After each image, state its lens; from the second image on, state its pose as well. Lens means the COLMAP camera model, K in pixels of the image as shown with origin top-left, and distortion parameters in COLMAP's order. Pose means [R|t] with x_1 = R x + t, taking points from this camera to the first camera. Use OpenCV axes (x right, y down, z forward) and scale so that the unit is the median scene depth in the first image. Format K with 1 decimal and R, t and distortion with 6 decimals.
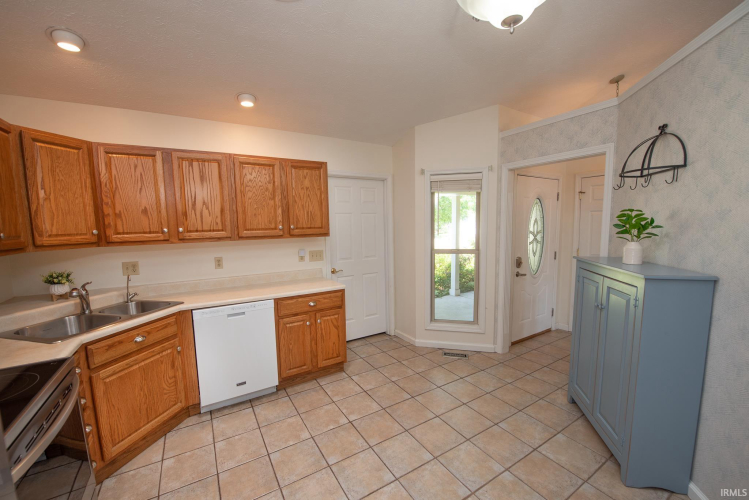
lens RADIAL K [[298.7, 0, 372.3], [0, 298.7, 253.5], [0, 0, 1]] dist [-0.014589, -0.002745]
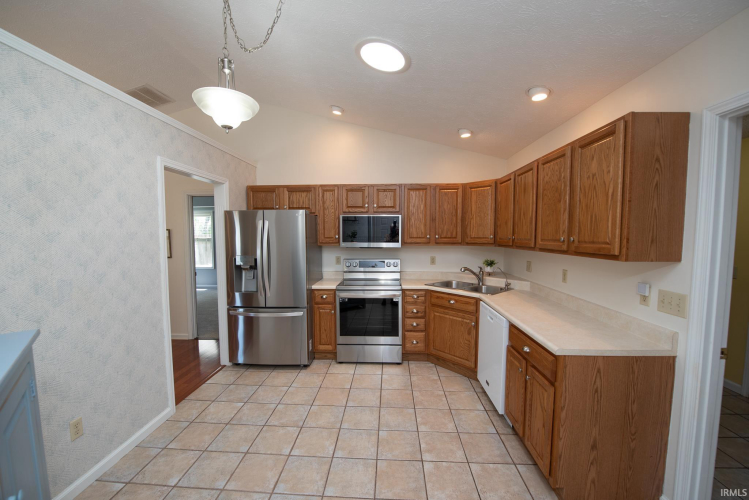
lens RADIAL K [[298.7, 0, 372.3], [0, 298.7, 253.5], [0, 0, 1]] dist [-0.014589, -0.002745]
pose [[-0.567511, 0.074322, -0.820004, 0.626270], [-0.072274, 0.987577, 0.139530, -0.137900], [0.820187, 0.138450, -0.555089, 1.174782]]
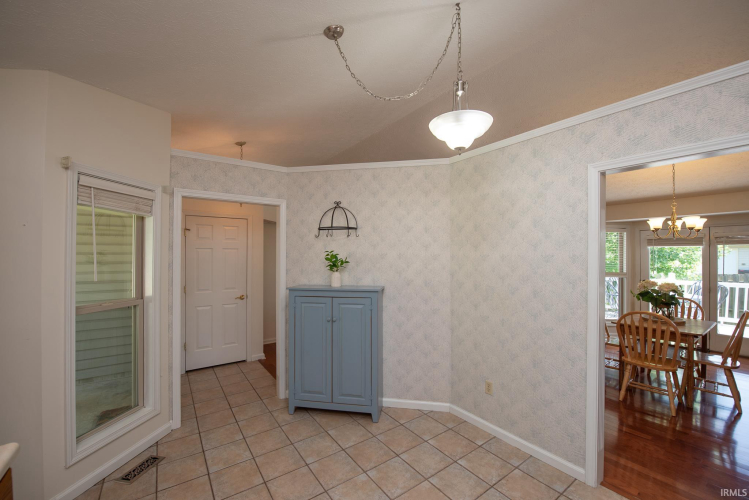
lens RADIAL K [[298.7, 0, 372.3], [0, 298.7, 253.5], [0, 0, 1]] dist [-0.014589, -0.002745]
pose [[-0.074153, 0.024073, 0.996956, -0.528217], [0.100017, 0.994848, -0.016583, -0.070937], [-0.992219, 0.098483, -0.076178, 0.711153]]
